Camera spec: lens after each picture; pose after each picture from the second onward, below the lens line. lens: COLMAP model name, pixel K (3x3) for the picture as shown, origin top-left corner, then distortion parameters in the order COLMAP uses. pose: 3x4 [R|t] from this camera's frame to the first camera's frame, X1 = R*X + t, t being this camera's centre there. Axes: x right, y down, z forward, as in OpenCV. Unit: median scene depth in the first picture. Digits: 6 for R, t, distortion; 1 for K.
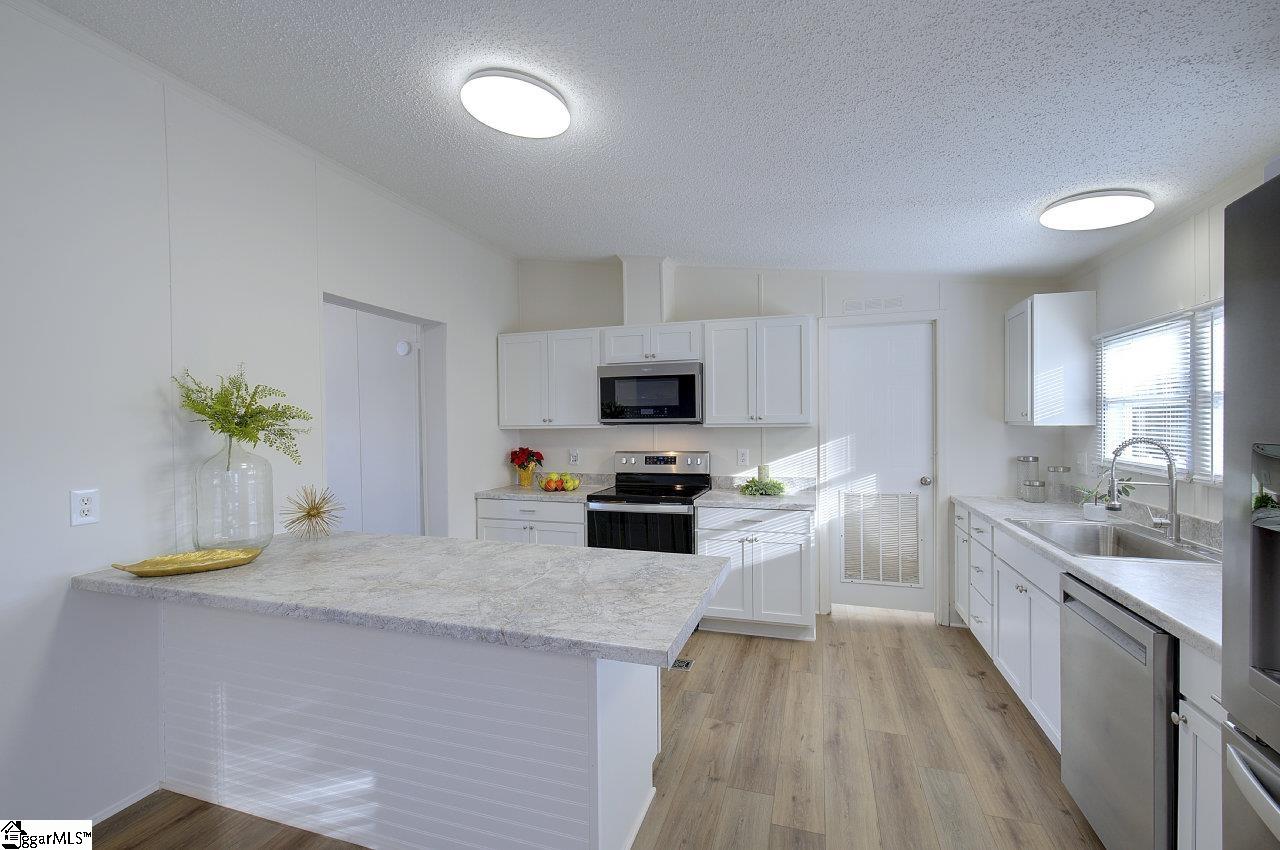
lens RADIAL K [[548.2, 0, 647.7], [0, 548.2, 418.5], [0, 0, 1]] dist [-0.008602, 0.002928]
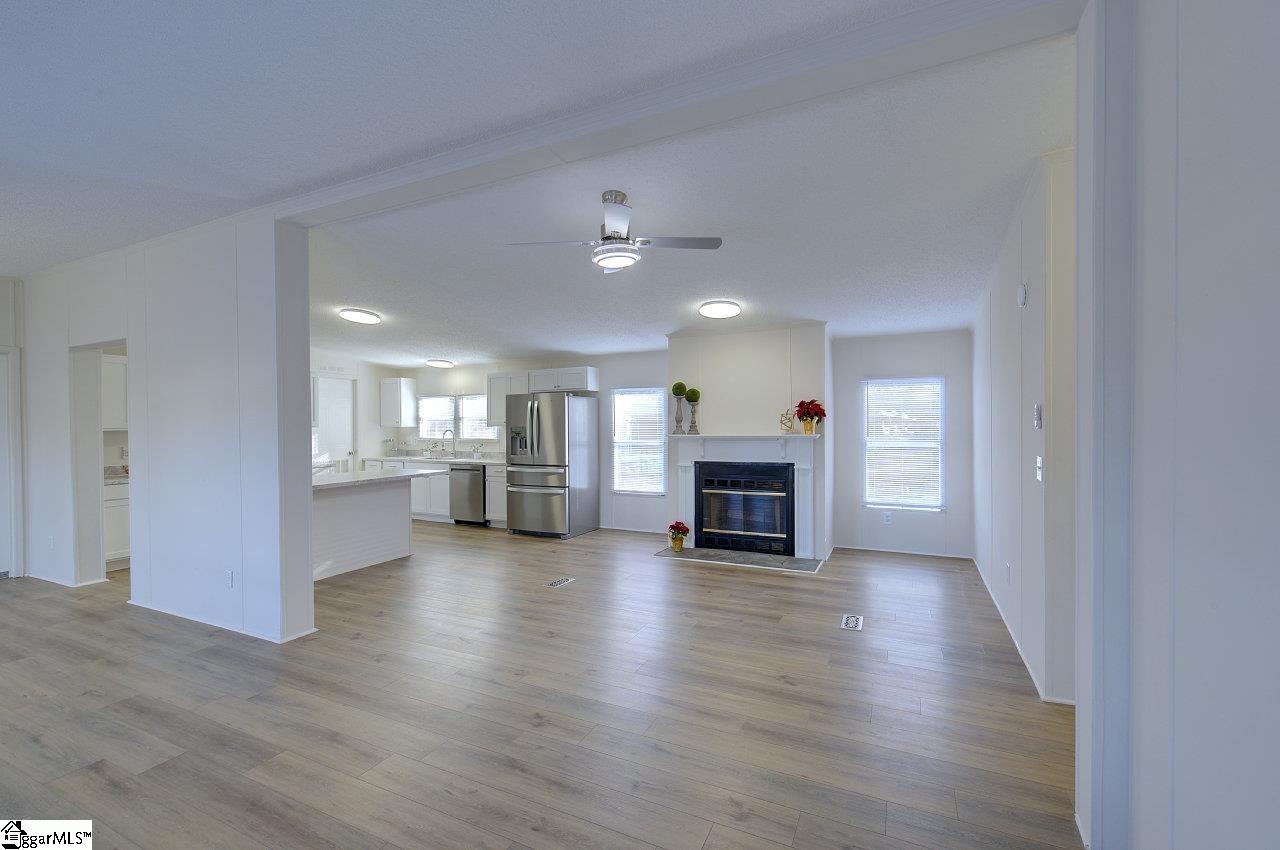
lens RADIAL K [[548.2, 0, 645.1], [0, 548.2, 423.8], [0, 0, 1]] dist [-0.008602, 0.002928]
pose [[0.132165, 0.001267, 0.991227, -2.024483], [0.002192, 0.999996, -0.001571, 0.005806], [-0.991225, 0.002381, 0.132162, -0.608513]]
